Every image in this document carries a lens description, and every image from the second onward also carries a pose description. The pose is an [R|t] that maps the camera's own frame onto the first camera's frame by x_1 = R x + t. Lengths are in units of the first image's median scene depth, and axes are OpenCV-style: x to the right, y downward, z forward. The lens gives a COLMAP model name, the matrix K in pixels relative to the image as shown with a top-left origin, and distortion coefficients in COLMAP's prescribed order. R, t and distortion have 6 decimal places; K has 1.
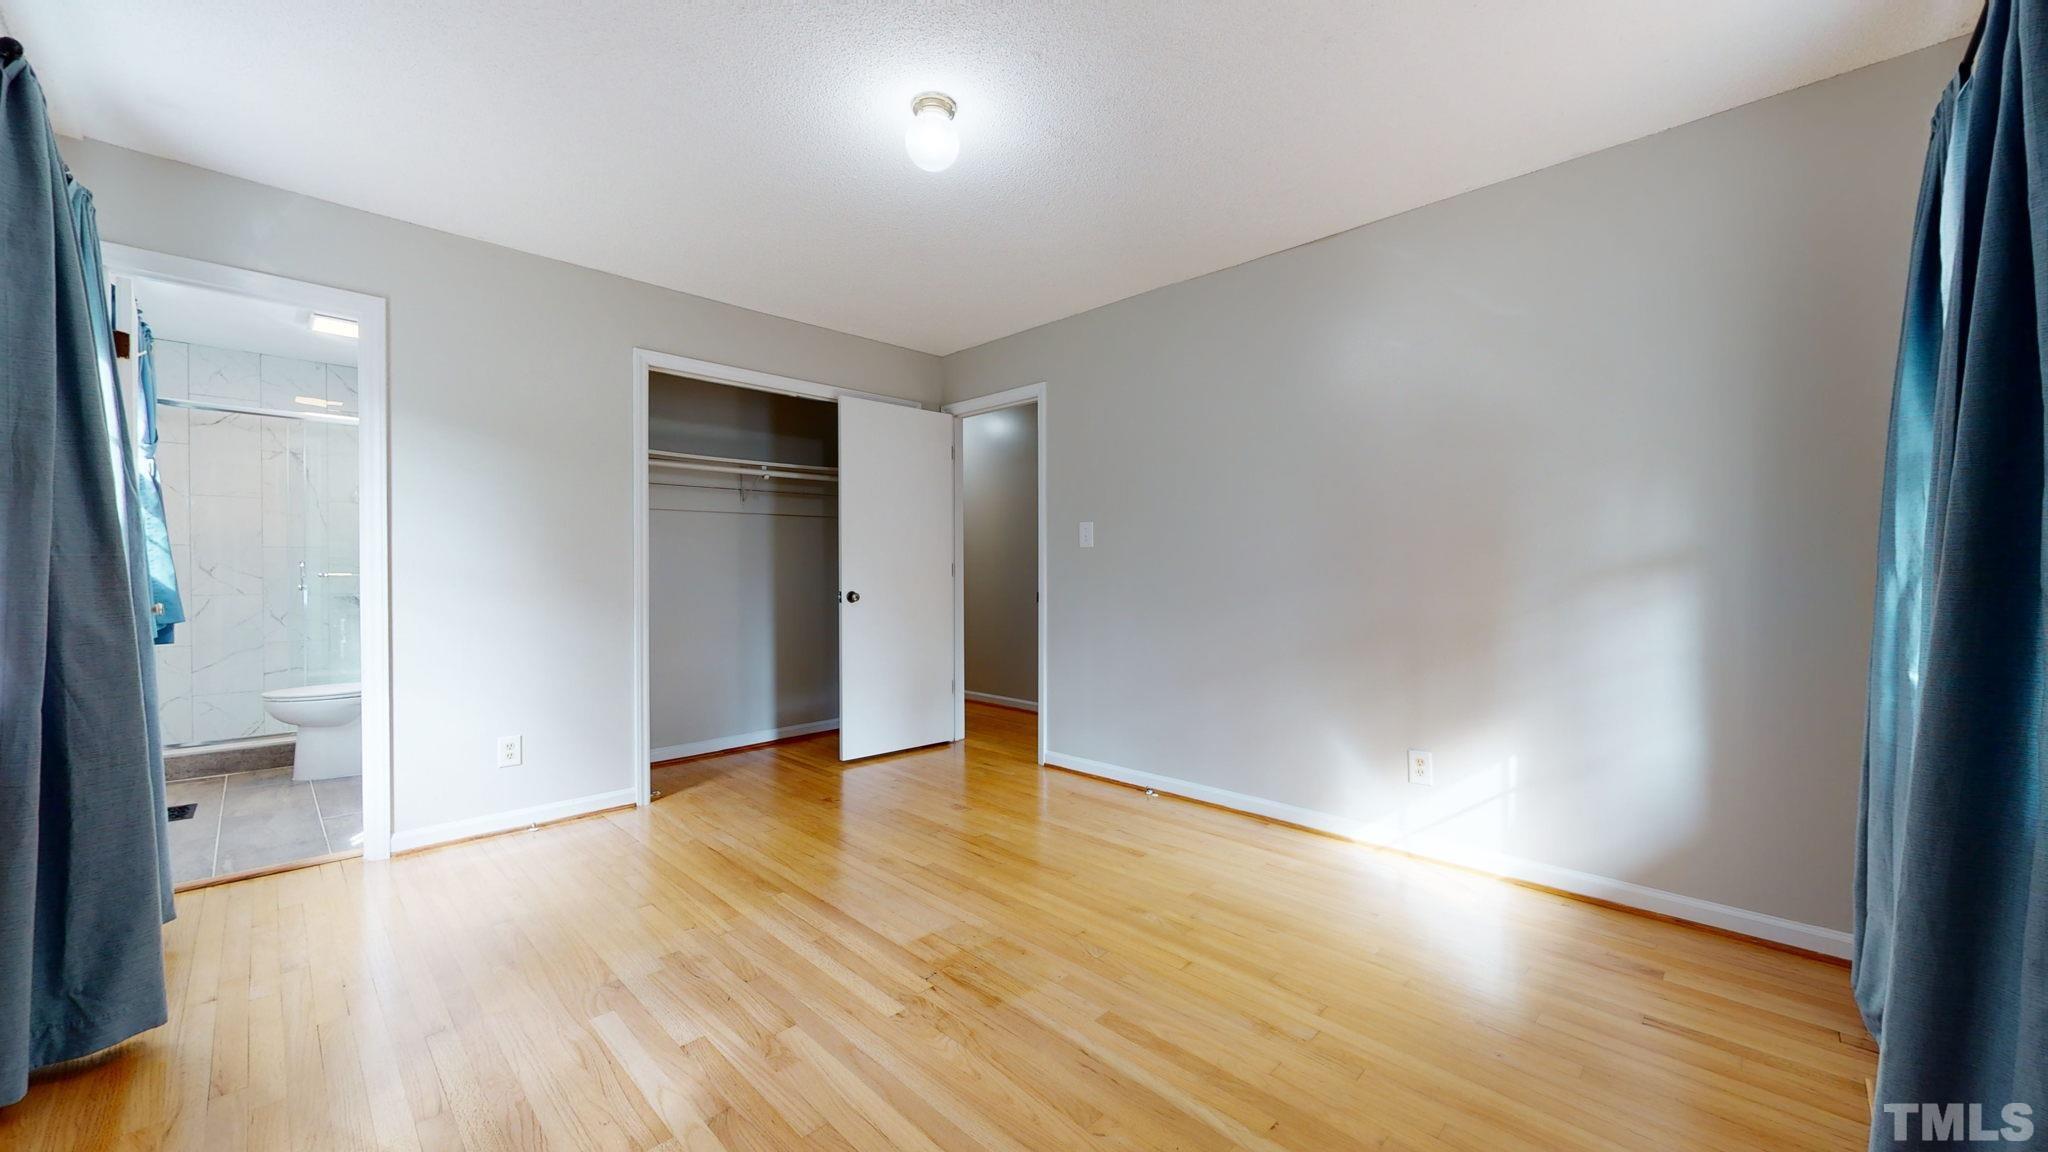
lens RADIAL K [[749.2, 0, 1014.0], [0, 749.2, 578.7], [0, 0, 1]] dist [-0.001021, 0.000322]
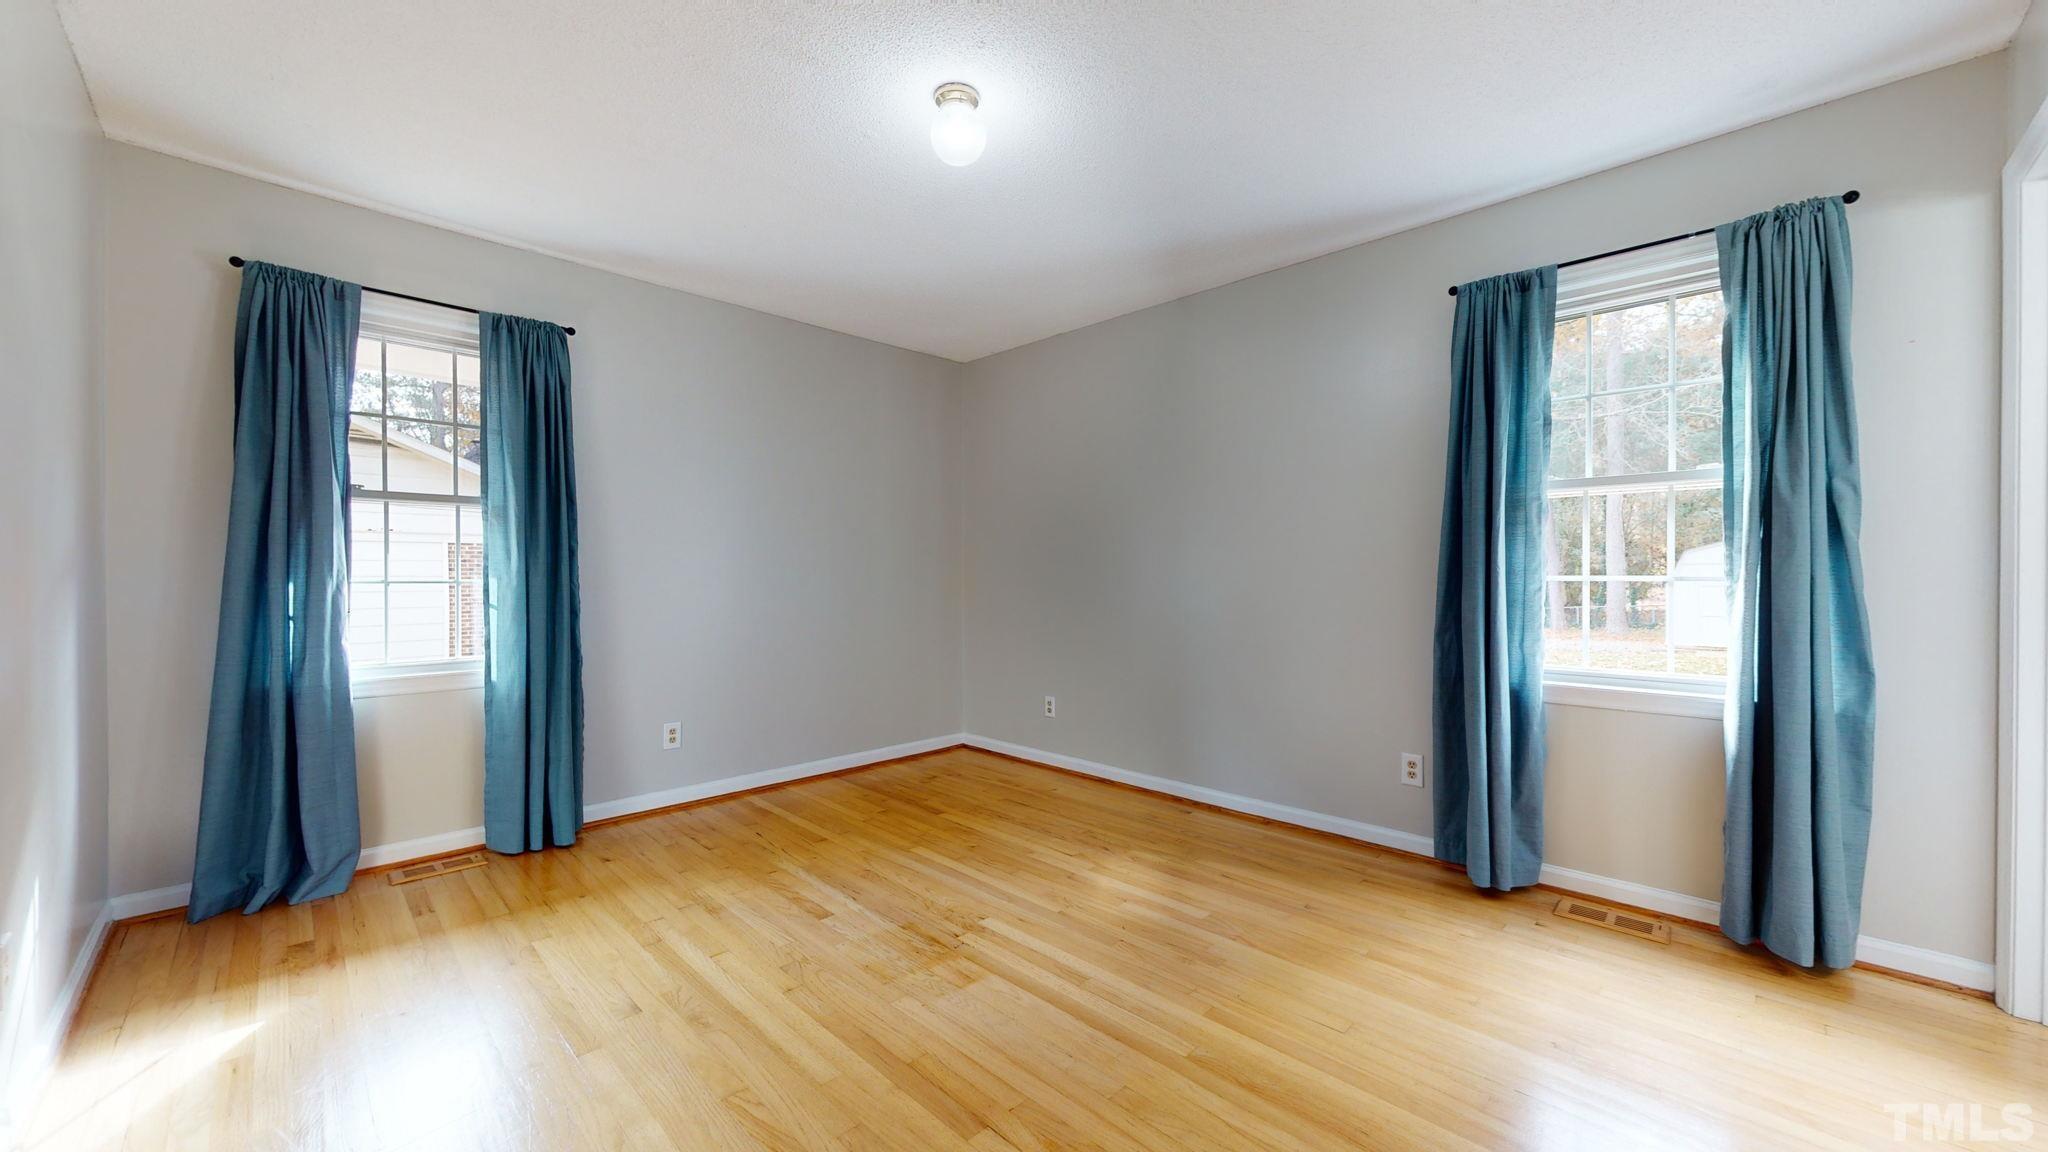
lens RADIAL K [[749.2, 0, 1033.9], [0, 749.2, 578.3], [0, 0, 1]] dist [-0.001021, 0.000322]
pose [[-0.999777, 0.002642, -0.020949, -0.205828], [0.002472, 0.999964, 0.008138, -0.021329], [0.020970, 0.008084, -0.999747, 2.172224]]
